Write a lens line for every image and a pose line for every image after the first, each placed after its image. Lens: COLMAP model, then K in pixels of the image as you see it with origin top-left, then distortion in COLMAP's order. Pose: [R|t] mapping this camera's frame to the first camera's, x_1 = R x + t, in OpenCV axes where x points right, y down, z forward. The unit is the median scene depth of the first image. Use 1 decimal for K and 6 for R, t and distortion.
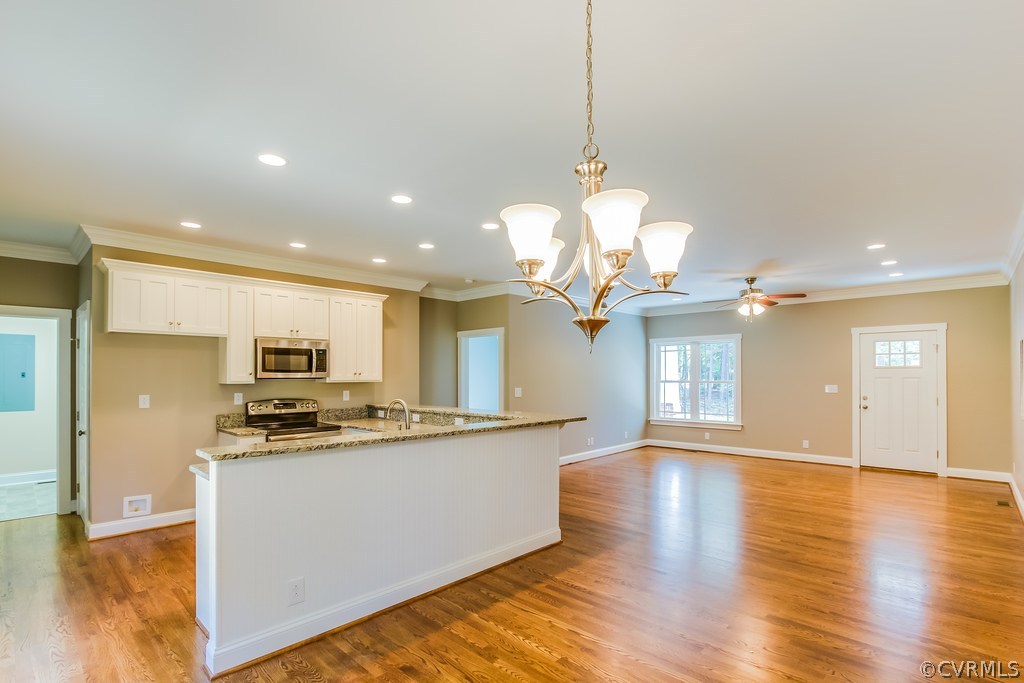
lens RADIAL K [[492.5, 0, 517.0], [0, 492.5, 370.9], [0, 0, 1]] dist [0.002505, -0.000042]
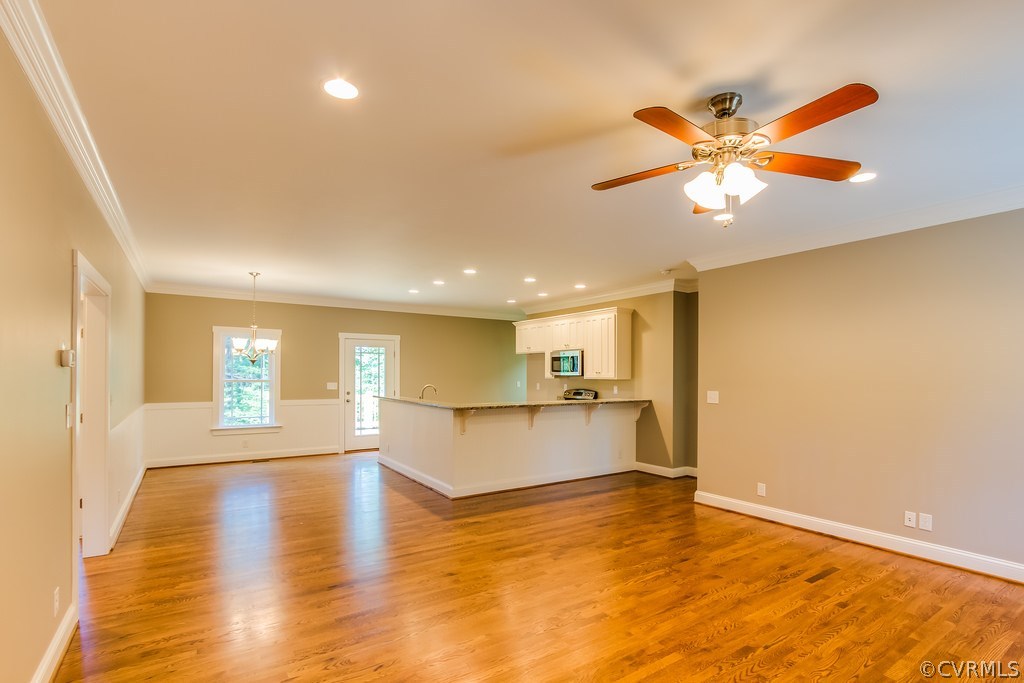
lens RADIAL K [[492.5, 0, 531.7], [0, 492.5, 375.8], [0, 0, 1]] dist [0.002505, -0.000042]
pose [[-0.209449, 0.000428, -0.977819, 1.092263], [0.001629, 0.999999, 0.000089, 0.015149], [0.977818, -0.001575, -0.209449, 1.218911]]
